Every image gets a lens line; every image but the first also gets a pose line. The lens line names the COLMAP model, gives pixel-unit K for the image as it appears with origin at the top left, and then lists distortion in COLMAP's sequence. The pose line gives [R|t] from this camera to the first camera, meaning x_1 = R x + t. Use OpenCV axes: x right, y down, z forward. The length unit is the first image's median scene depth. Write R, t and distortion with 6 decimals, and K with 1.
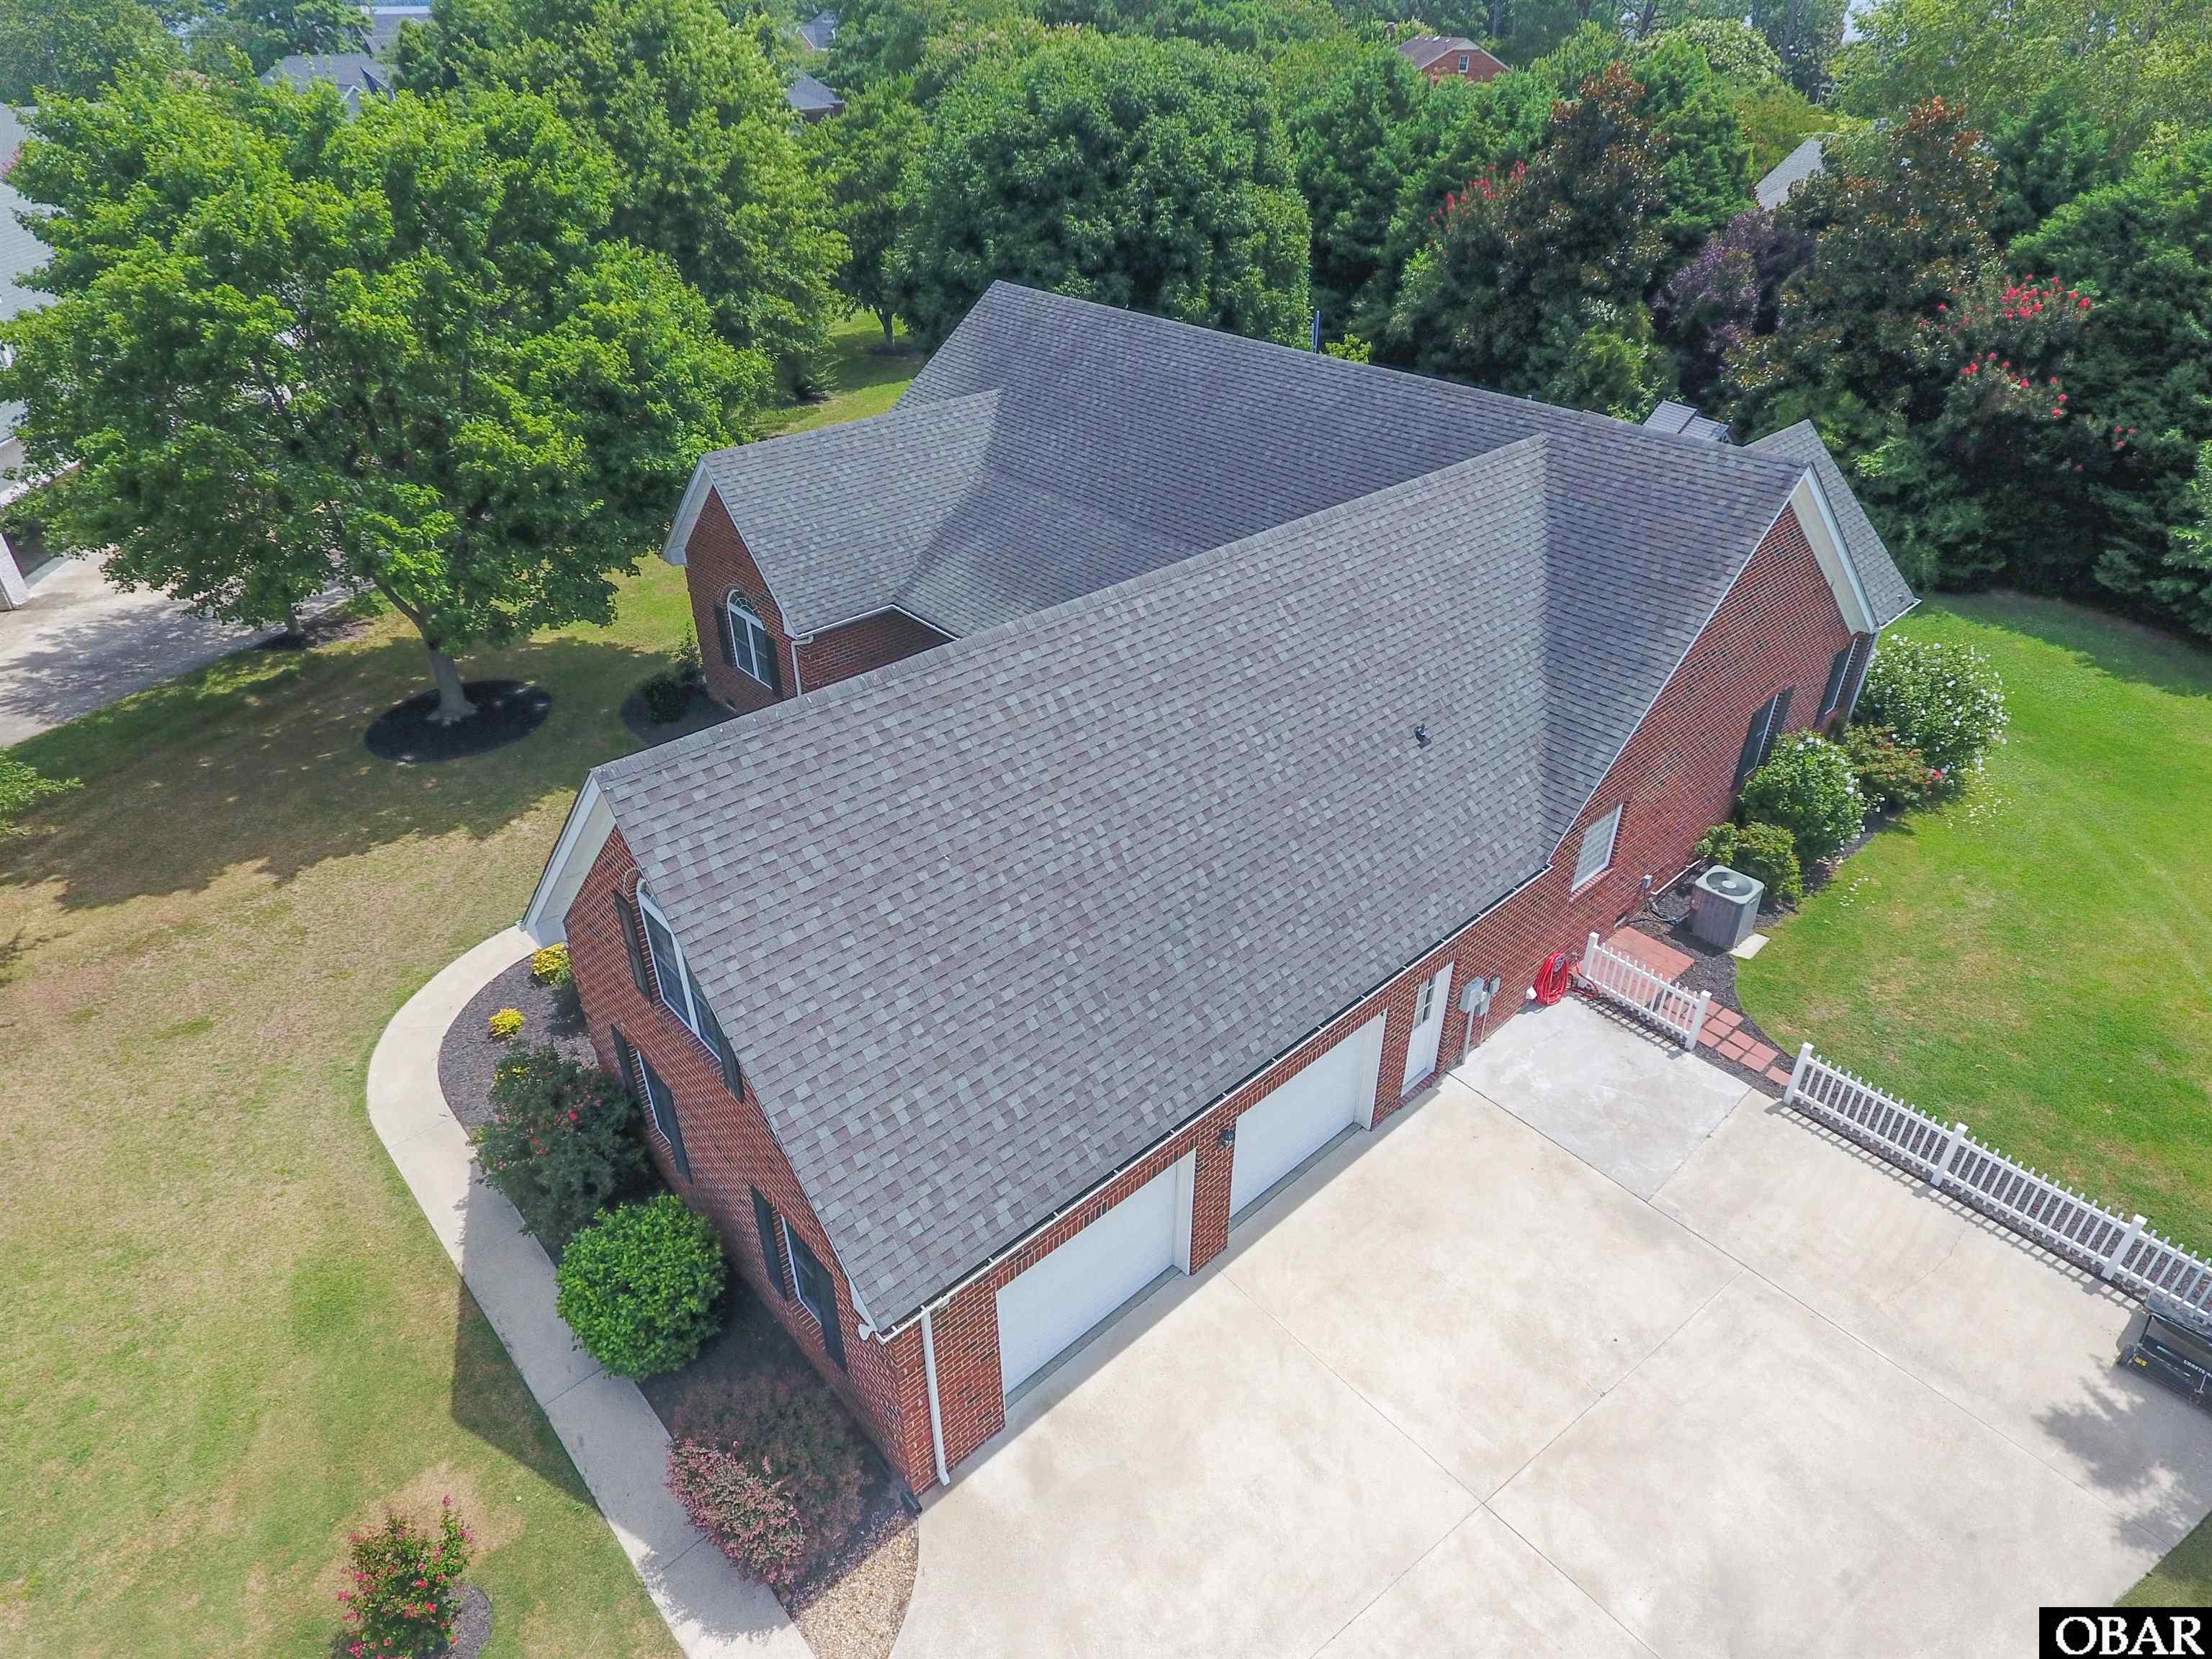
lens RADIAL K [[1289.8, 0, 1106.8], [0, 1289.8, 818.6], [0, 0, 1]] dist [-0.002376, -0.000255]
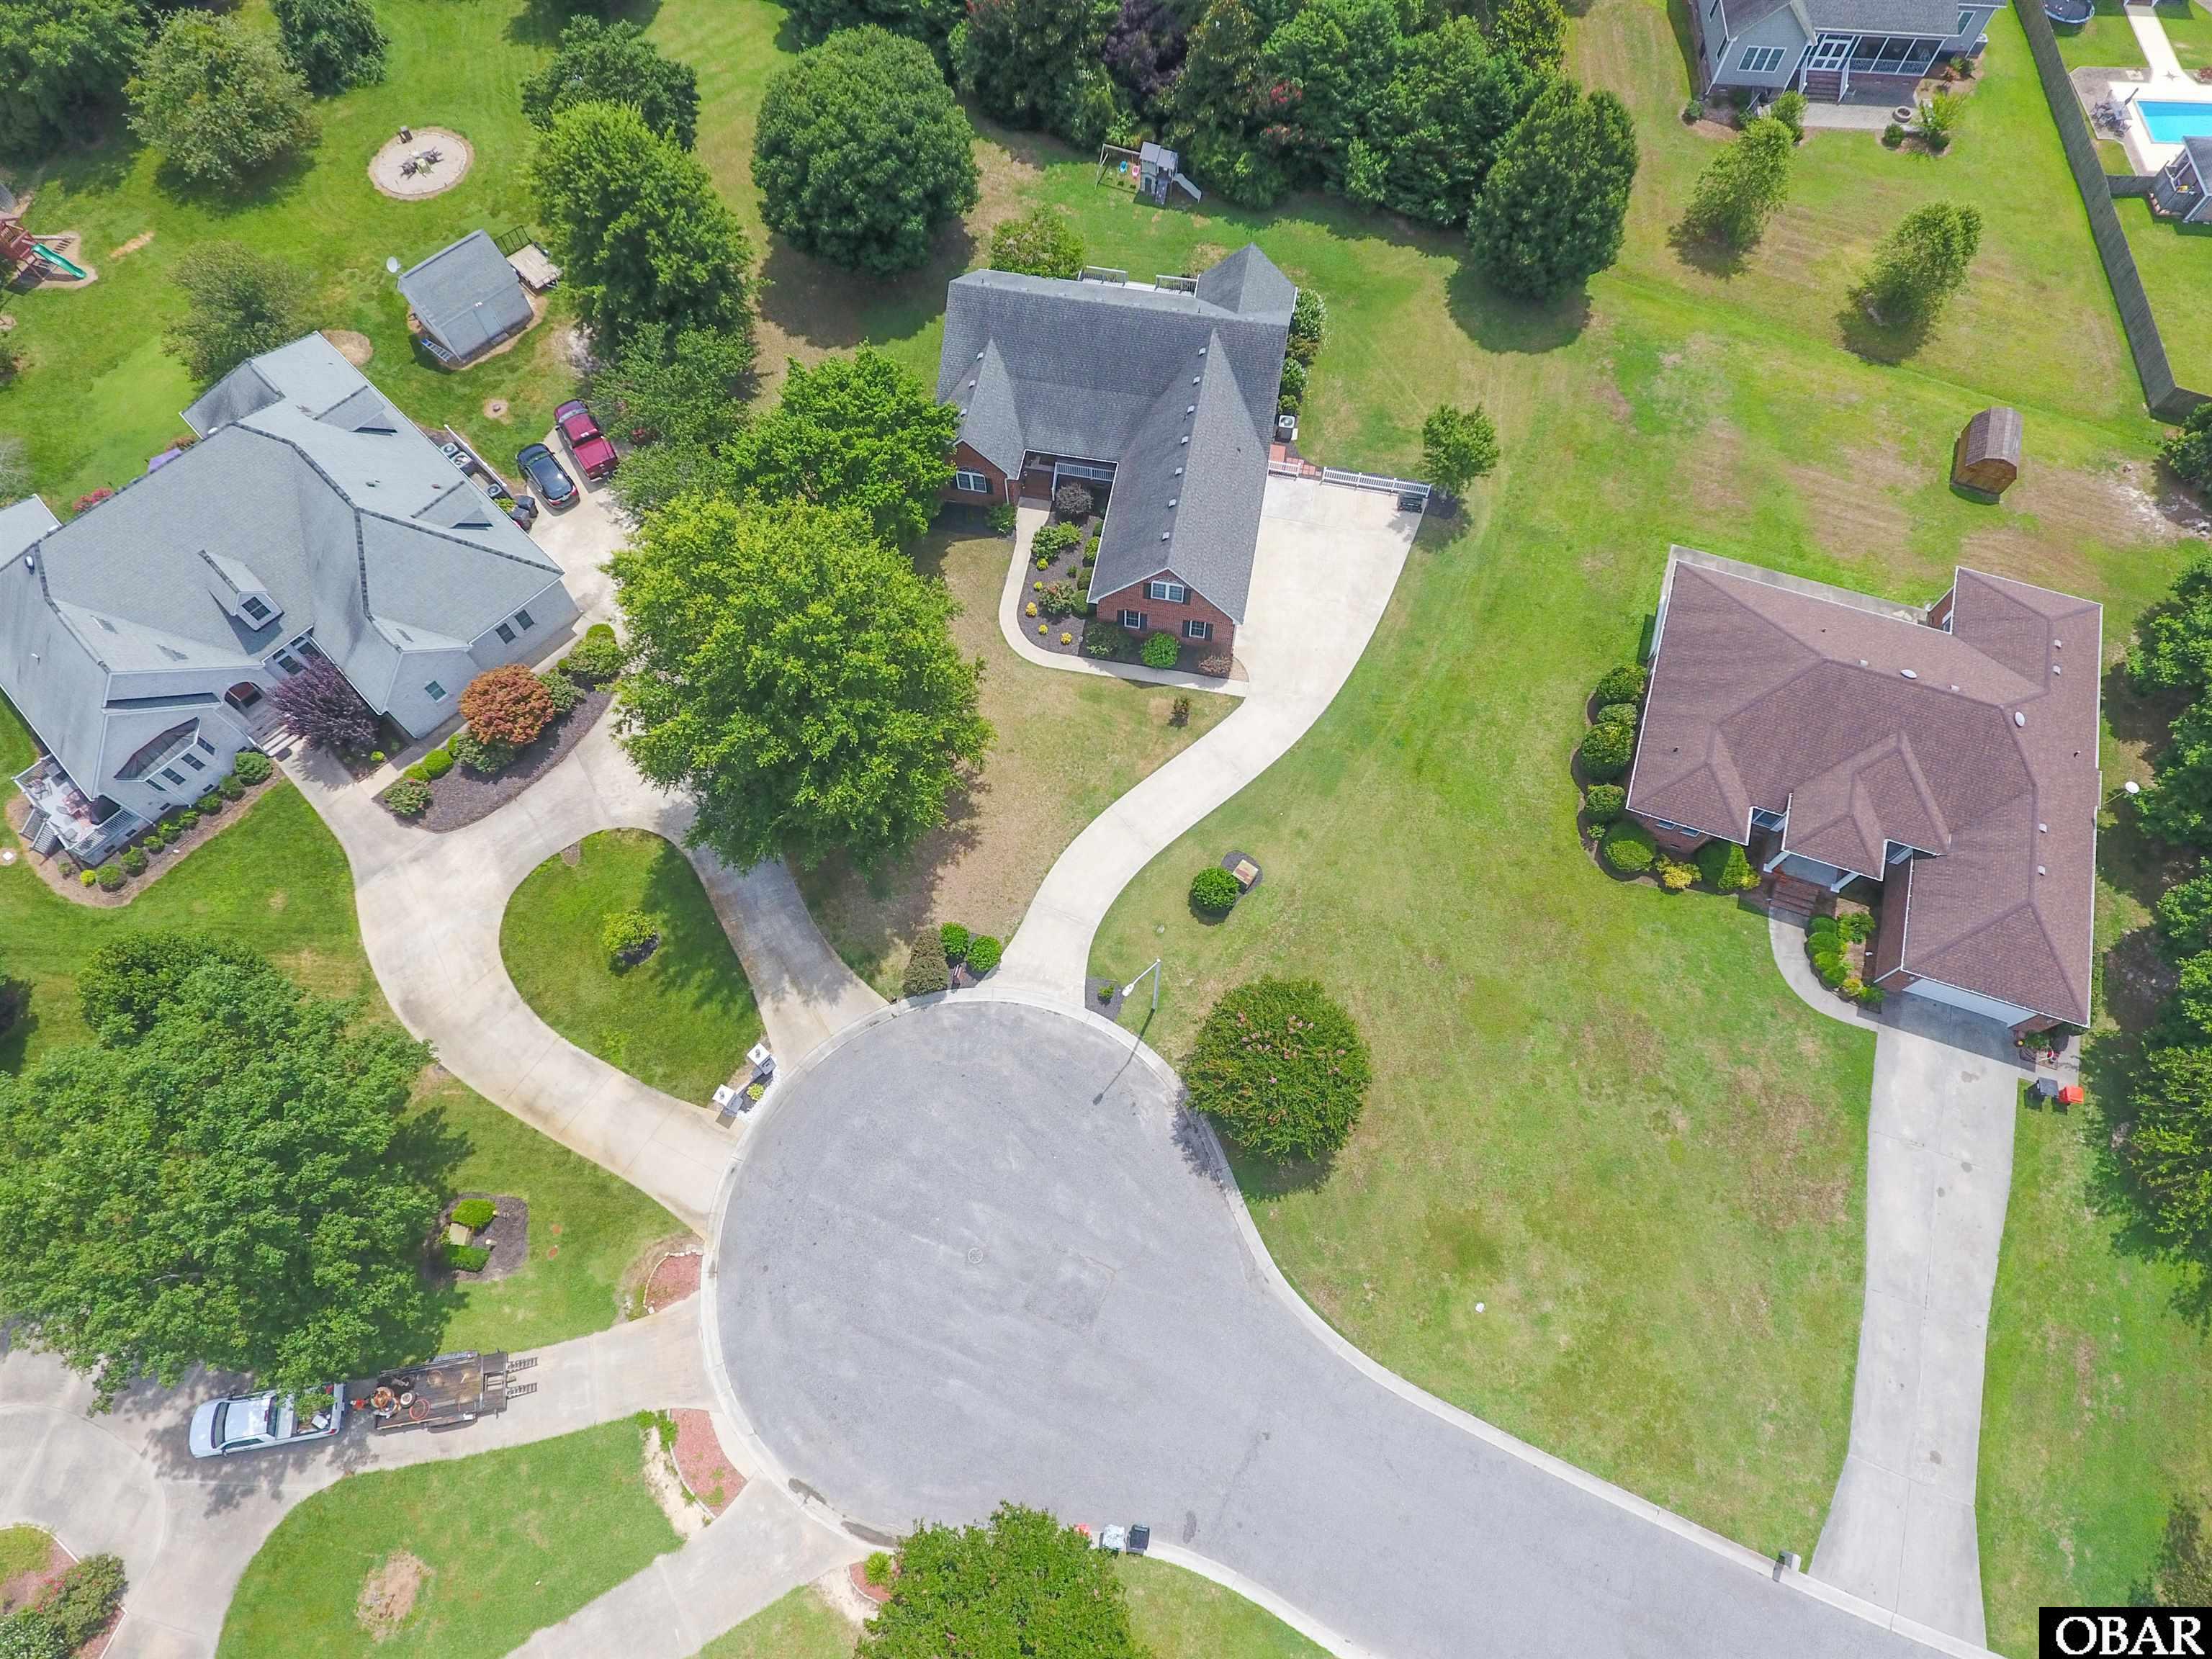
lens RADIAL K [[1289.8, 0, 1106.8], [0, 1289.8, 818.6], [0, 0, 1]] dist [-0.002376, -0.000255]
pose [[0.795320, -0.548810, 0.257437, -1.004159], [0.328095, 0.746815, 0.578464, -0.953757], [-0.509725, -0.375600, 0.774019, -1.341092]]
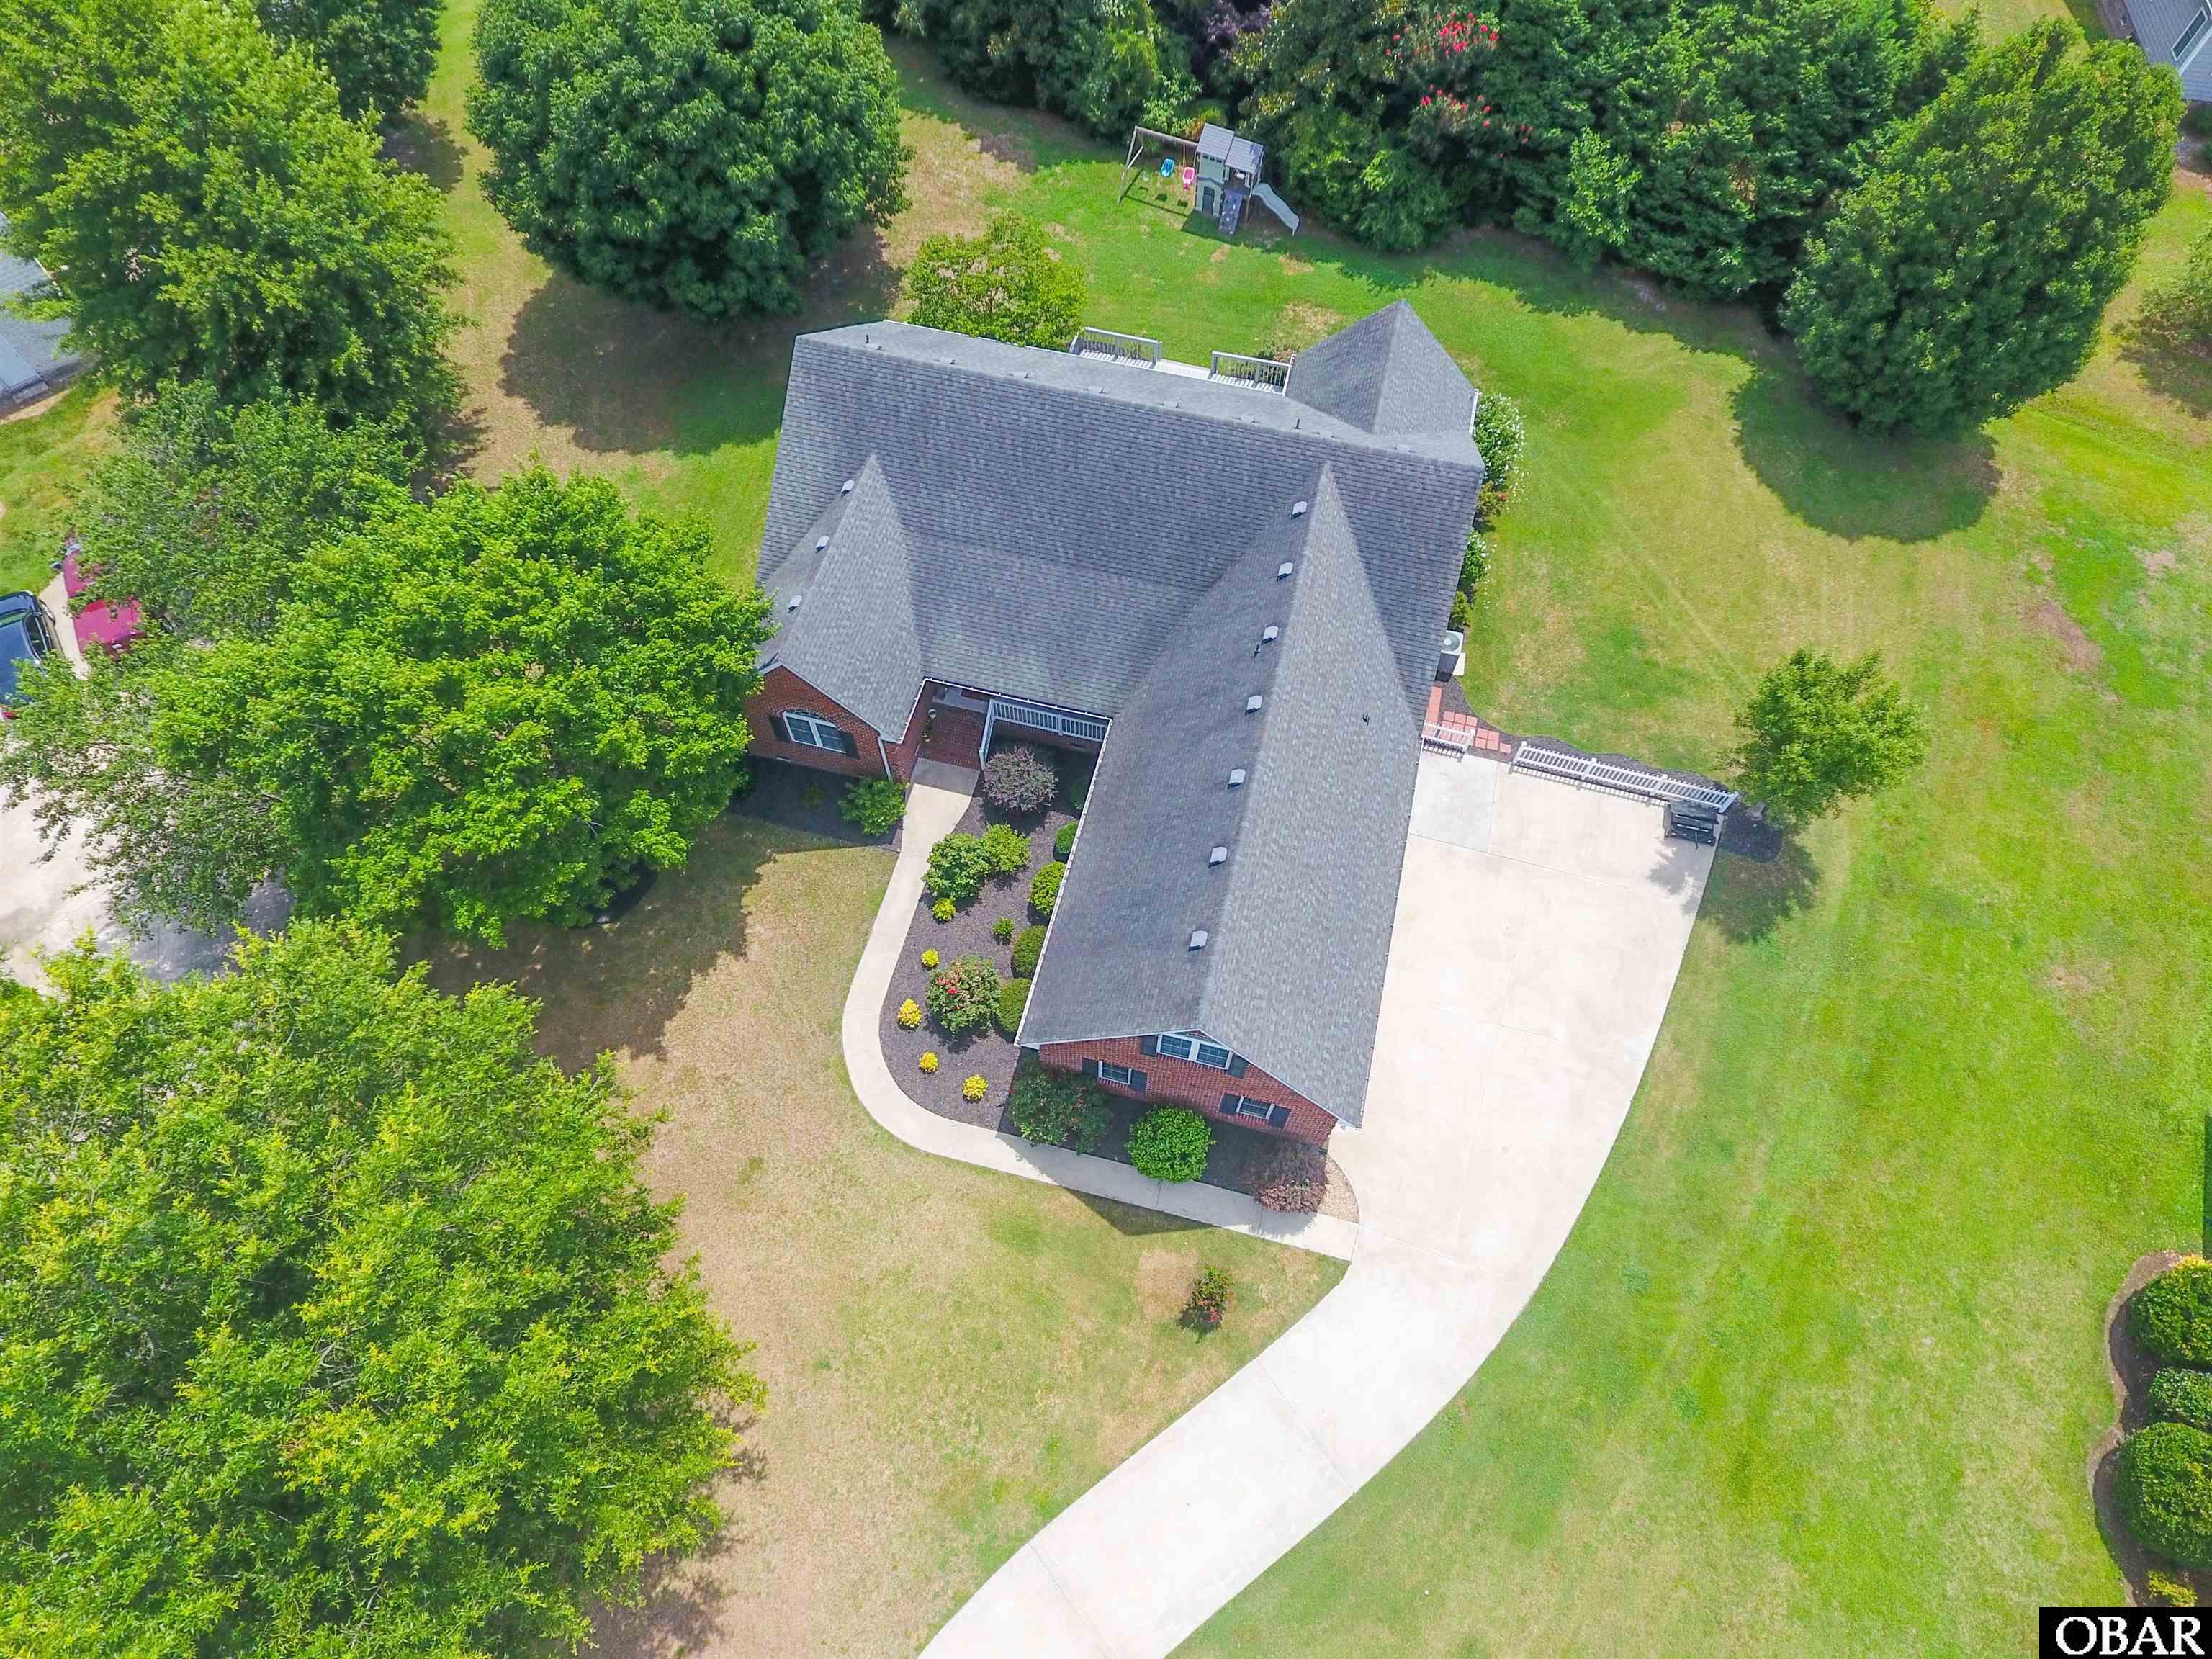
lens RADIAL K [[1291.6, 0, 1104.9], [0, 1291.6, 826.3], [0, 0, 1]] dist [-0.003455, 0.000293]
pose [[0.834372, -0.480534, 0.270018, -0.381736], [0.286187, 0.796339, 0.532861, -0.606498], [-0.471084, -0.367328, 0.801966, -0.231882]]
